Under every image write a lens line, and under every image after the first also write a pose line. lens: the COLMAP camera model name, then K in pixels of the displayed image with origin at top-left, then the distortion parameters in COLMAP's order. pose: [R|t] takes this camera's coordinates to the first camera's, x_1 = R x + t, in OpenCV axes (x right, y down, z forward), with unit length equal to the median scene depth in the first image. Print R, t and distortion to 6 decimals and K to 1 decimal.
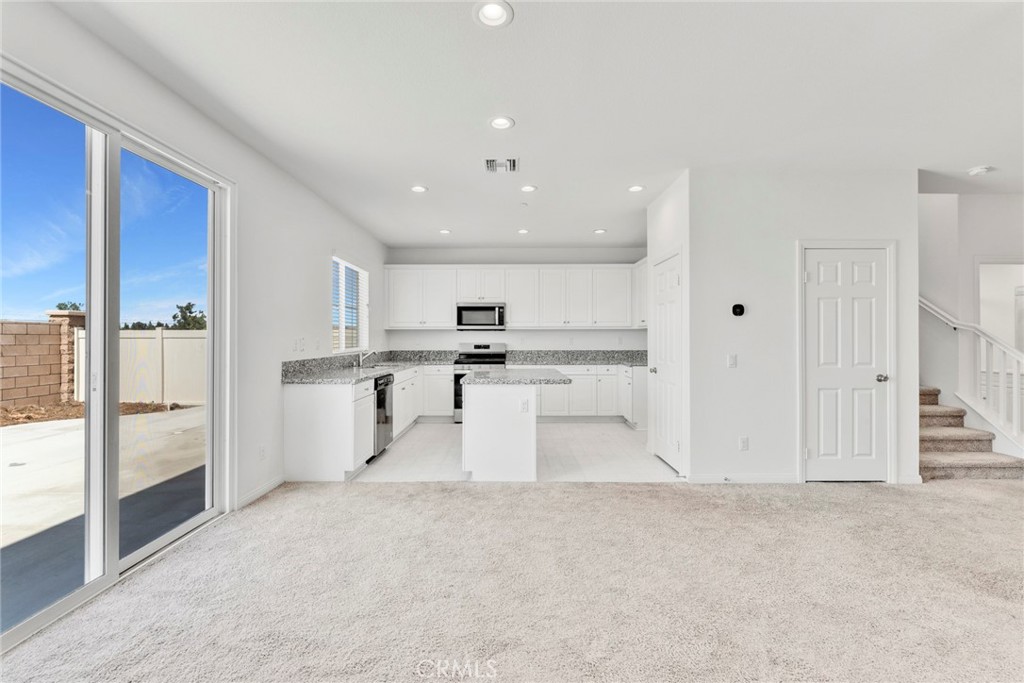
lens RADIAL K [[418.1, 0, 513.0], [0, 418.1, 336.6], [0, 0, 1]] dist [0.000422, 0.000010]
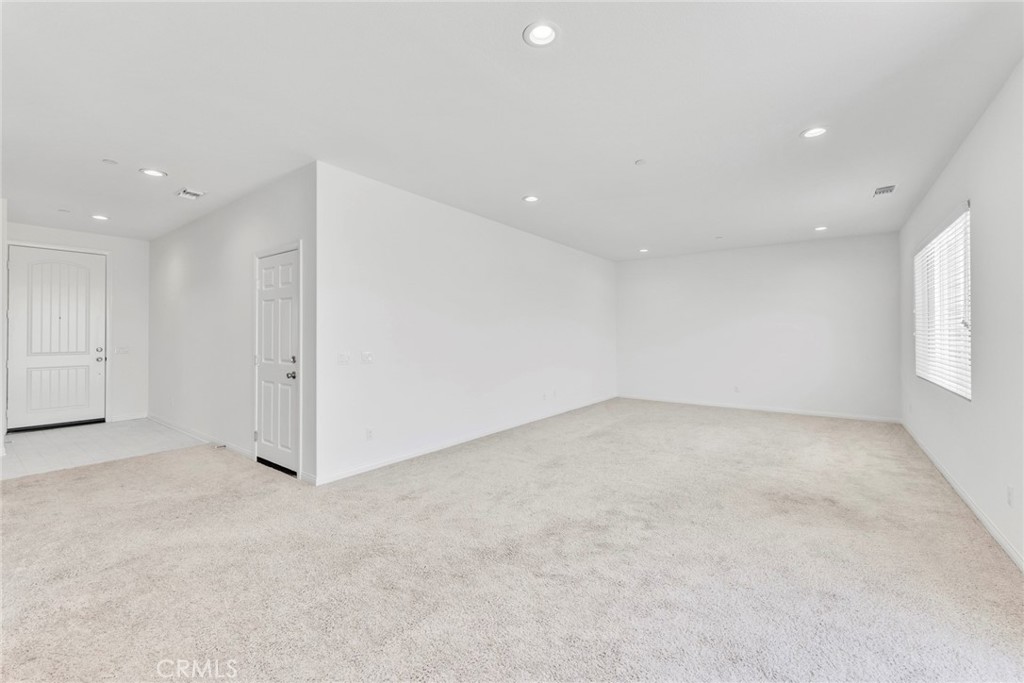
lens RADIAL K [[418.1, 0, 513.0], [0, 418.1, 336.6], [0, 0, 1]] dist [0.000422, 0.000010]
pose [[-0.800084, -0.002940, 0.599881, -0.185799], [-0.002070, 0.999996, 0.002140, 0.000275], [-0.599884, 0.000470, -0.800087, 0.556153]]
